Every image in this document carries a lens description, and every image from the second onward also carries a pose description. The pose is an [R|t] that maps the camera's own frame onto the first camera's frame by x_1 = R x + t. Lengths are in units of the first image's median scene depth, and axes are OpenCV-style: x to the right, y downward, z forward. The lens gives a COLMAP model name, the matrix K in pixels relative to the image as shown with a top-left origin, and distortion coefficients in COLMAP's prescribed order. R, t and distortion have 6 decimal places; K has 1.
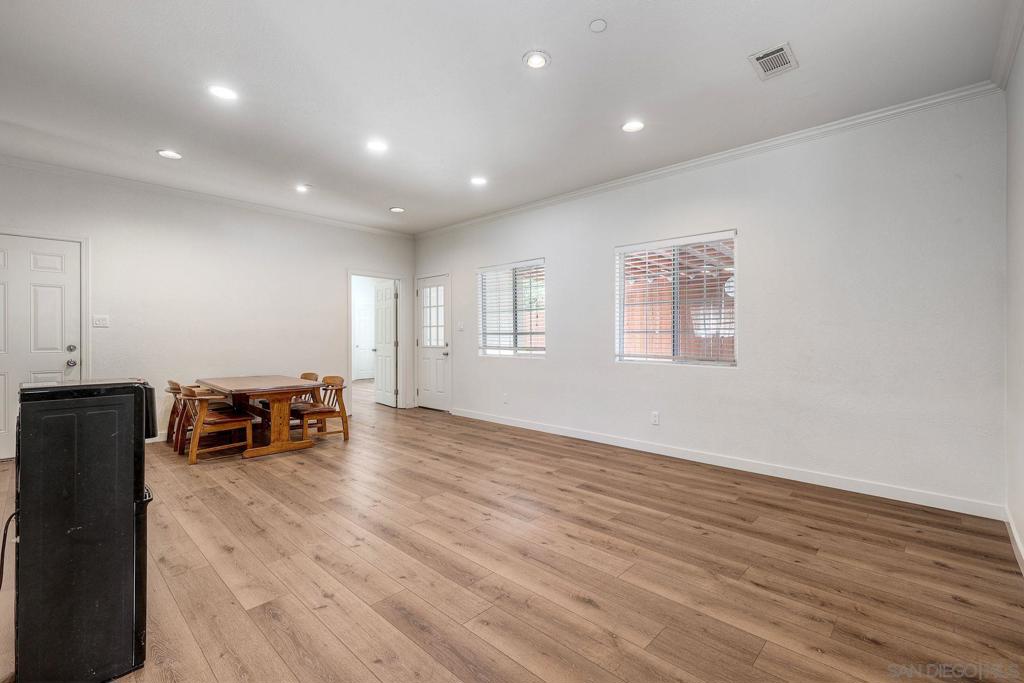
lens RADIAL K [[456.9, 0, 509.9], [0, 456.9, 337.8], [0, 0, 1]] dist [0.004164, 0.000483]
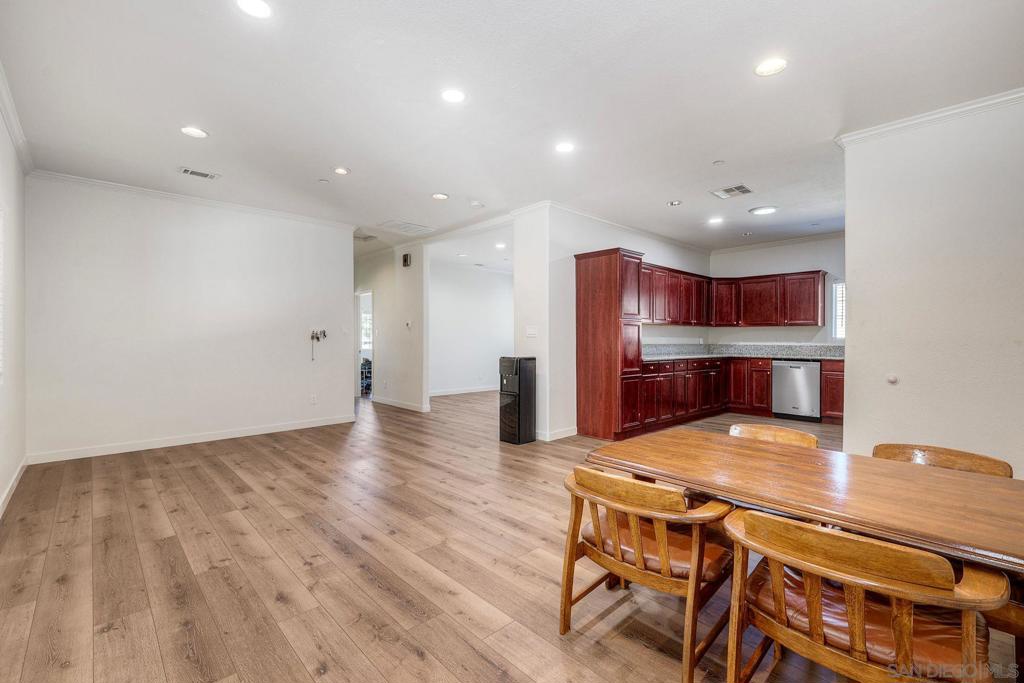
lens RADIAL K [[456.9, 0, 510.0], [0, 456.9, 338.8], [0, 0, 1]] dist [0.004164, 0.000483]
pose [[-0.998470, -0.001716, 0.055265, -0.465980], [-0.001967, 0.999988, -0.004491, -0.010593], [-0.055256, -0.004593, -0.998462, 1.915977]]
